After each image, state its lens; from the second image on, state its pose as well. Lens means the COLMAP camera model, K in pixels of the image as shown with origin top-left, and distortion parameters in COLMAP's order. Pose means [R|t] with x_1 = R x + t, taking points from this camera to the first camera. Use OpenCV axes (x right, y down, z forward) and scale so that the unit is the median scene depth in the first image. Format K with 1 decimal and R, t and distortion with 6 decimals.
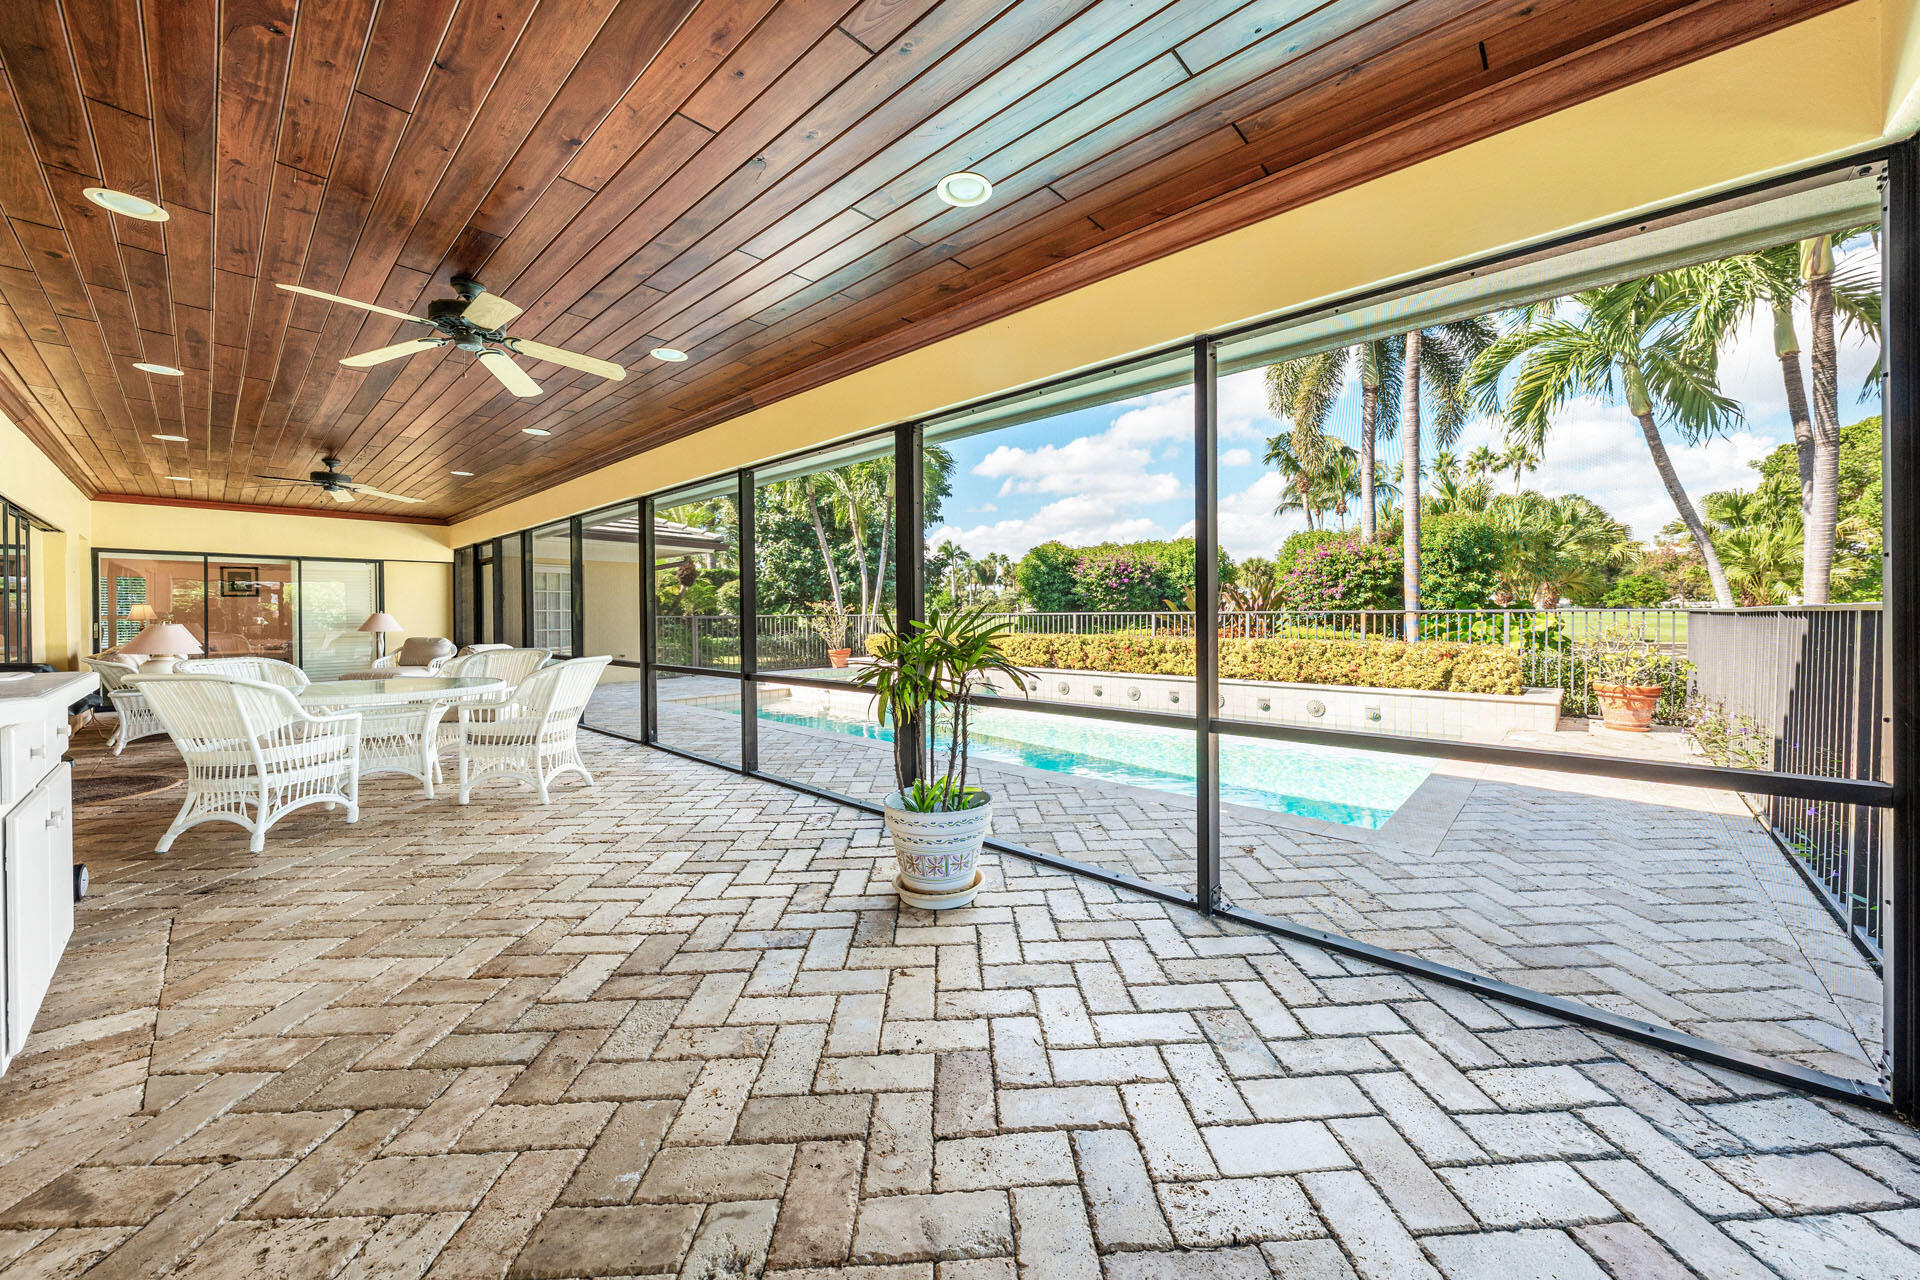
lens RADIAL K [[682.3, 0, 978.1], [0, 682.3, 619.6], [0, 0, 1]] dist [-0.001874, 0.000629]
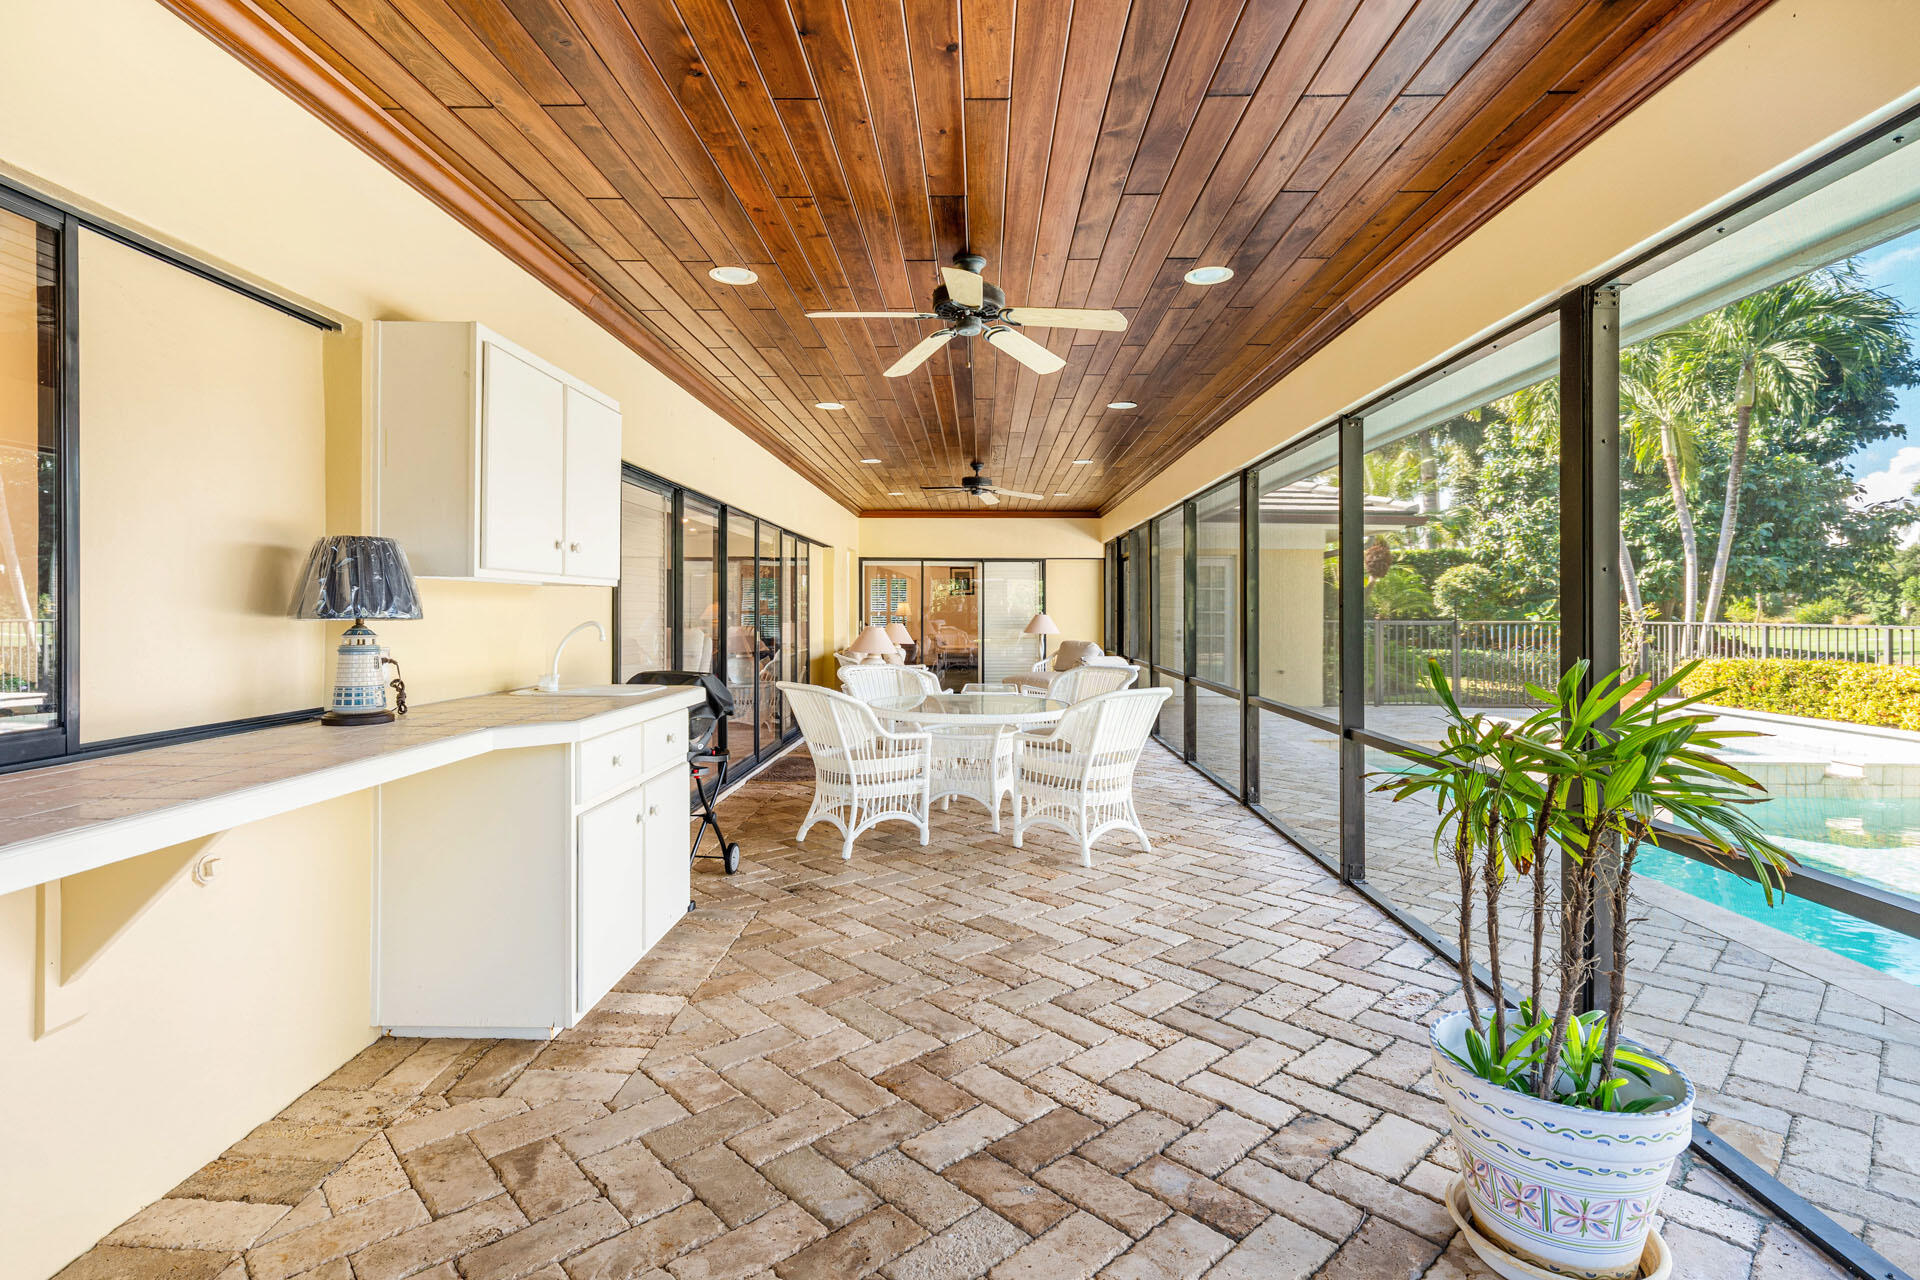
lens RADIAL K [[931.5, 0, 975.0], [0, 931.5, 612.5], [0, 0, 1]] dist [0.000630, -0.001946]
pose [[0.657351, 0.011446, -0.753497, 0.061053], [-0.013817, 0.999900, 0.003135, -0.018625], [0.753458, 0.008350, 0.657443, 0.091482]]
